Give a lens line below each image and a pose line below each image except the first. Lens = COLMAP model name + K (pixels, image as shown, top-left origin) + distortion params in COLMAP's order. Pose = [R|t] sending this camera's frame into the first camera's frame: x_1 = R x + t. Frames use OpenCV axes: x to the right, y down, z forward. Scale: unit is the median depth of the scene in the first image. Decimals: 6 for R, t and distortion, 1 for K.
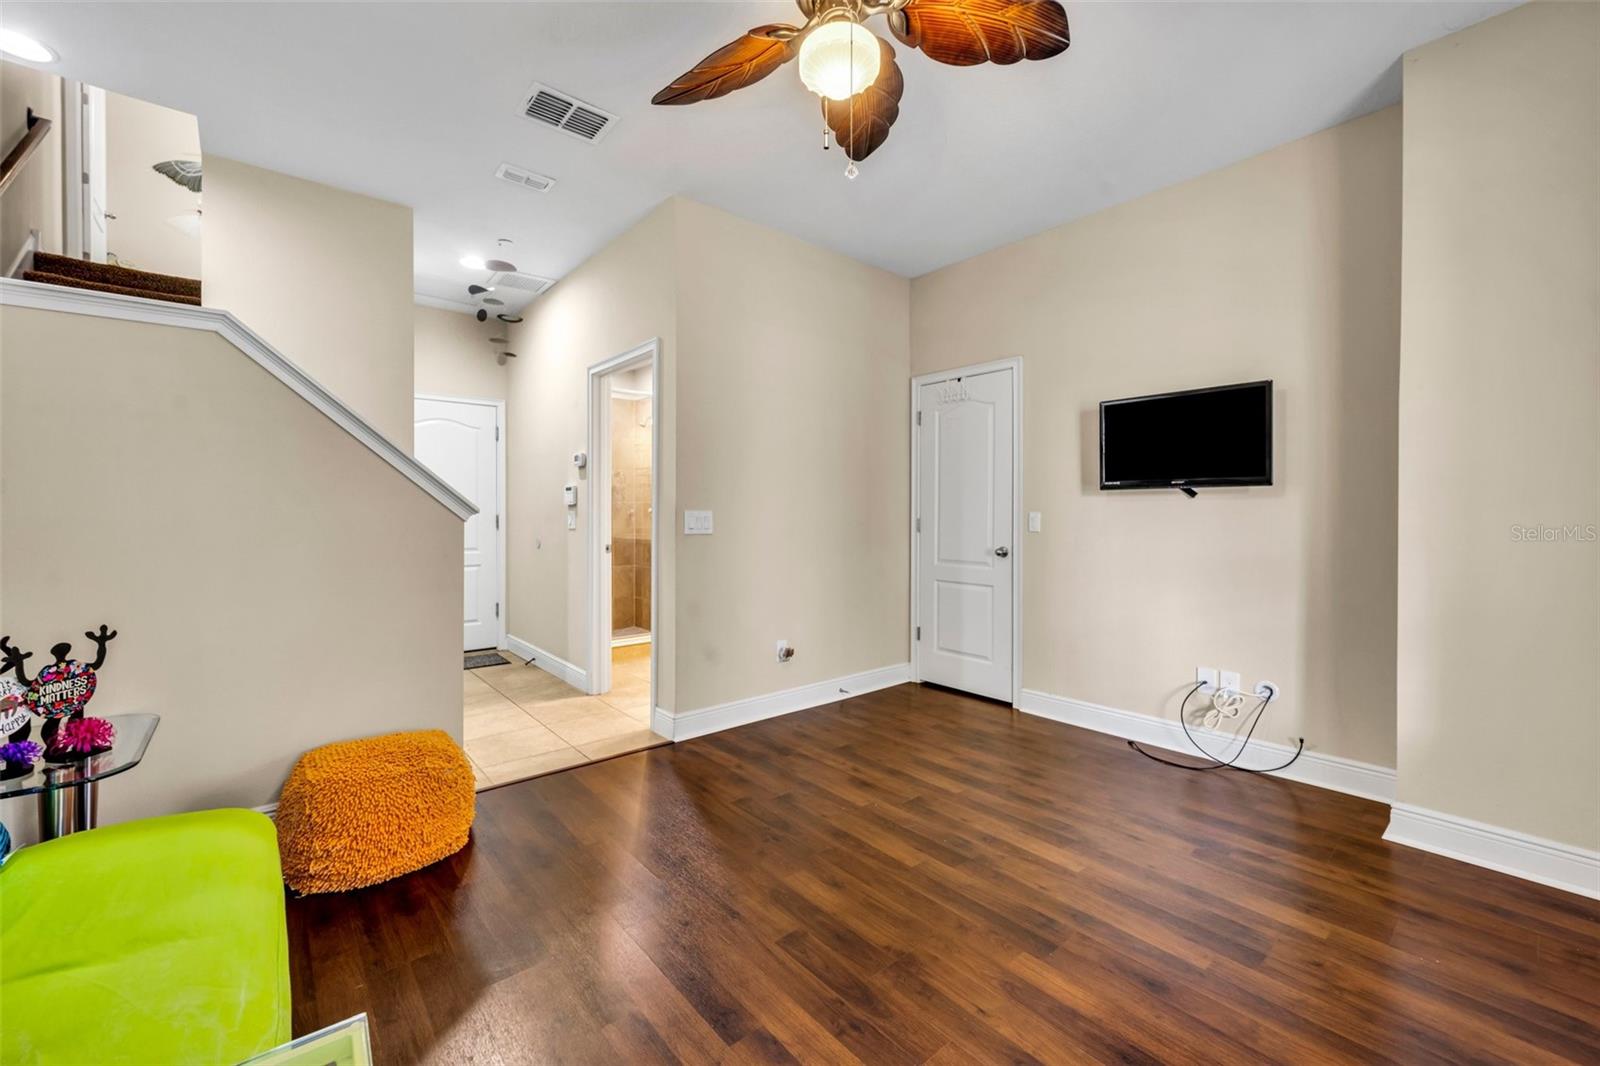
lens RADIAL K [[638.8, 0, 805.0], [0, 638.8, 522.7], [0, 0, 1]] dist [-0.003305, 0.001074]
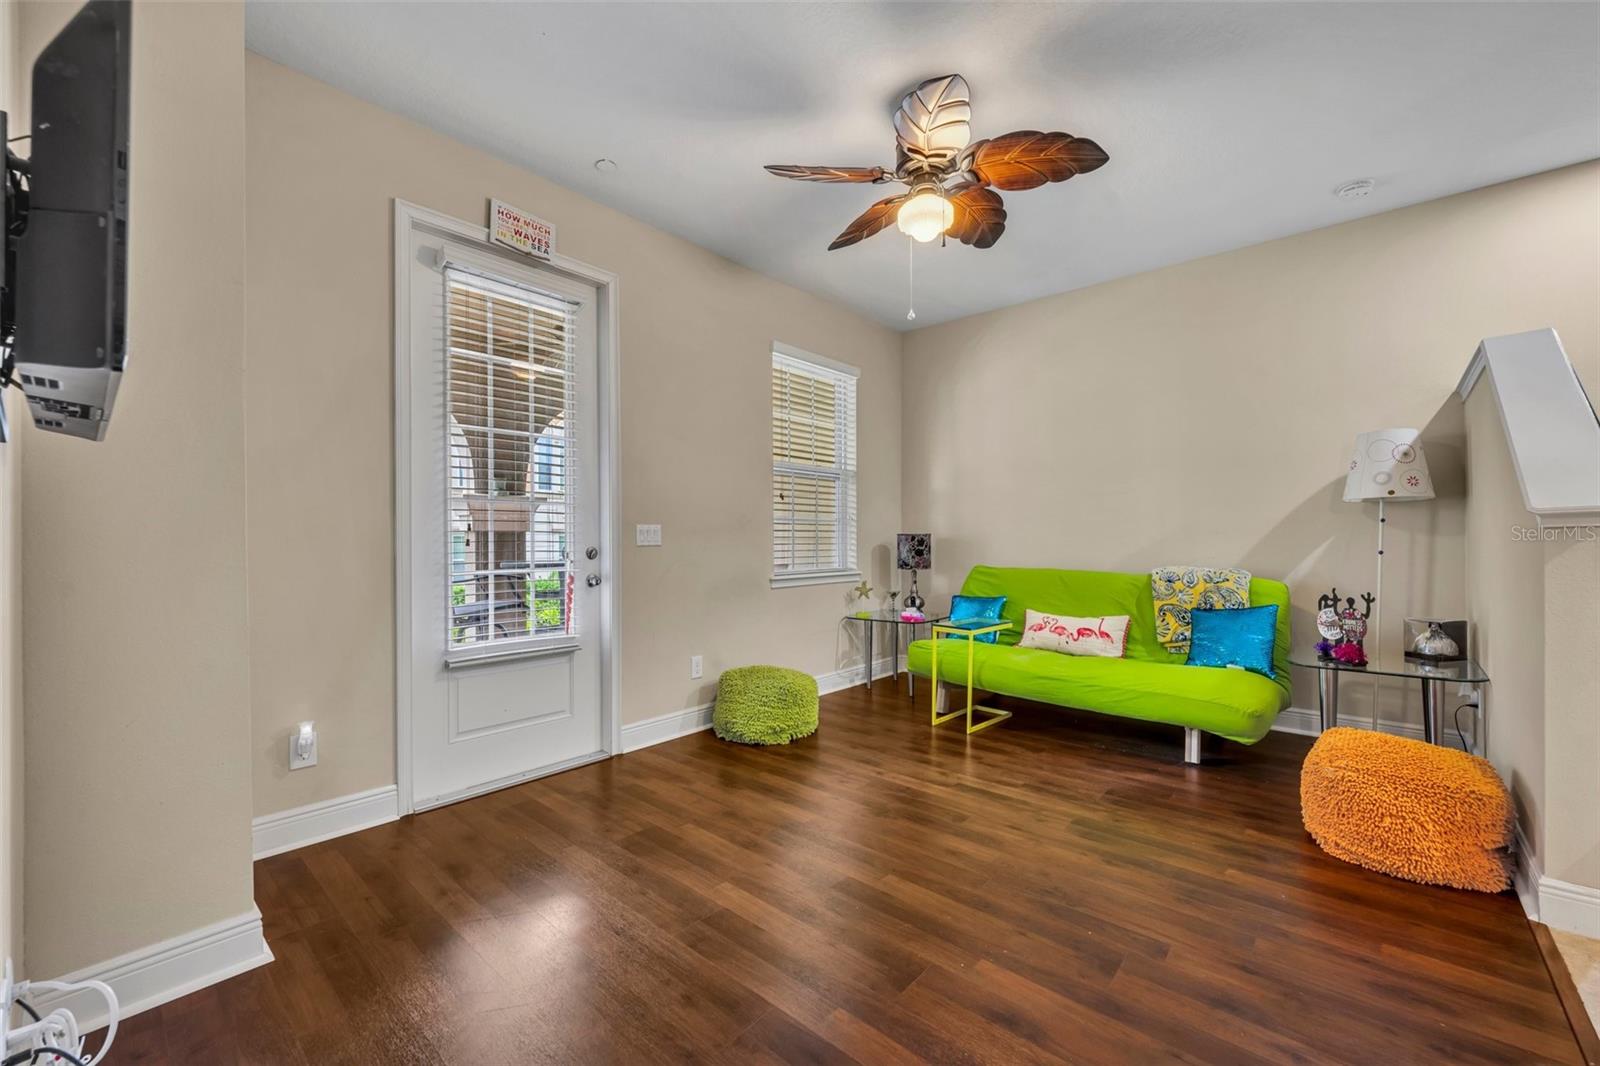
lens RADIAL K [[638.8, 0, 802.3], [0, 638.8, 533.2], [0, 0, 1]] dist [-0.003305, 0.001074]
pose [[-0.990385, 0.003502, -0.138293, 0.531072], [0.002415, 0.999965, 0.008030, -0.003962], [0.138317, 0.007618, -0.990359, 2.377251]]
